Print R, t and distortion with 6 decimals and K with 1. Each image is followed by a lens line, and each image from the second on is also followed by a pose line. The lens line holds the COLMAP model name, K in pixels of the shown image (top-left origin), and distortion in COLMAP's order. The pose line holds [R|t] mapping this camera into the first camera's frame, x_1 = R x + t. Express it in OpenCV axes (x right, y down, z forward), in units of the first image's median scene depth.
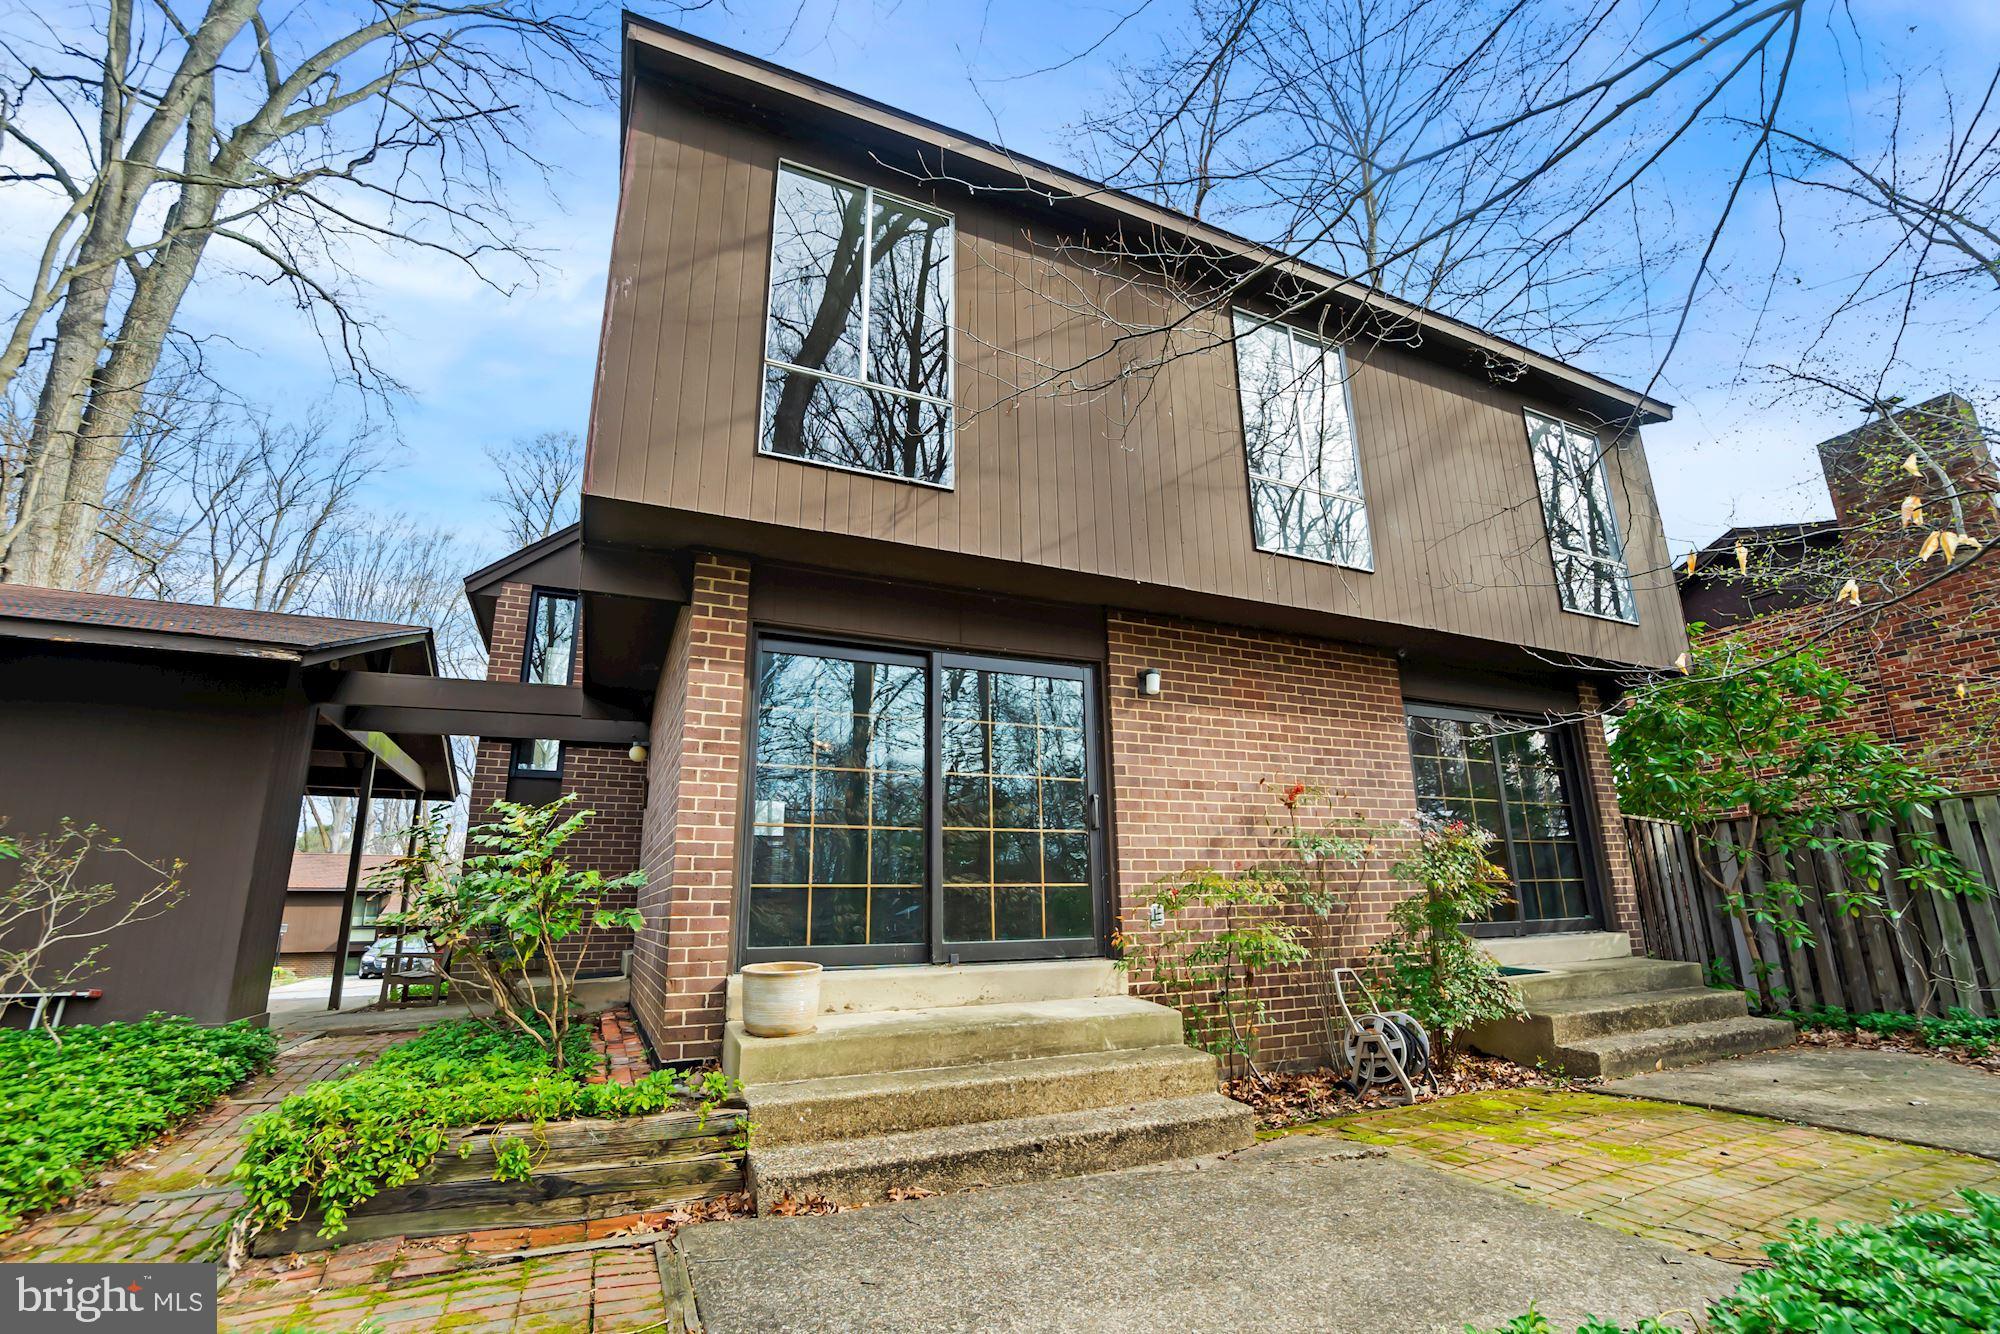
lens RADIAL K [[913.4, 0, 1000.0], [0, 913.4, 667.0], [0, 0, 1]] dist [-0.014738, 0.001046]
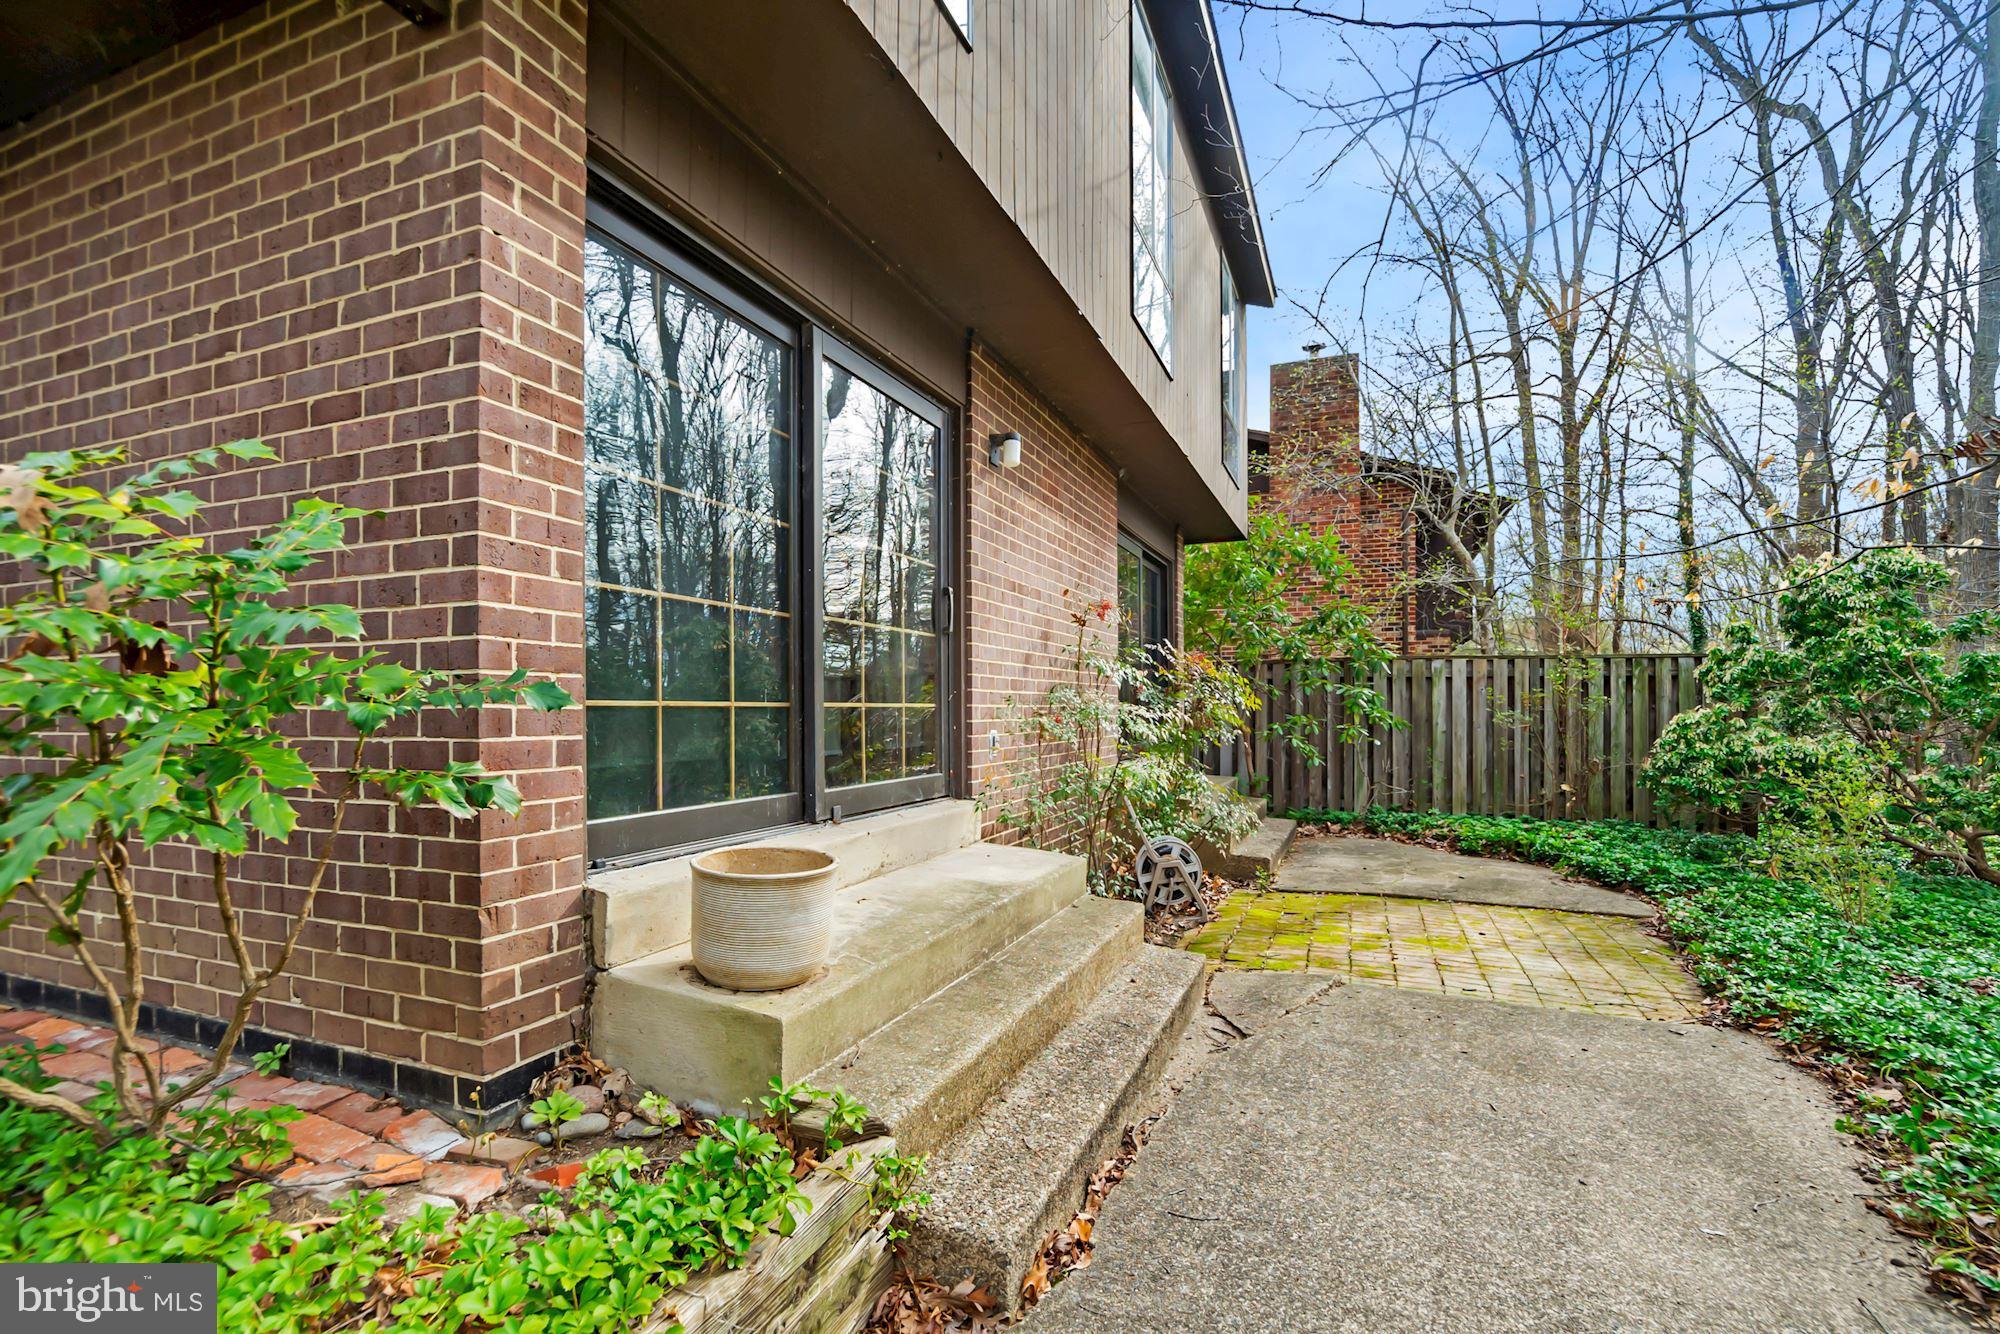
lens RADIAL K [[913.3, 0, 1007.4], [0, 913.3, 705.8], [0, 0, 1]] dist [-0.020981, 0.005913]
pose [[0.735279, 0.021122, 0.677435, -0.405709], [-0.193099, 0.964619, 0.179510, 0.099352], [-0.649675, -0.262802, 0.713342, 0.457686]]
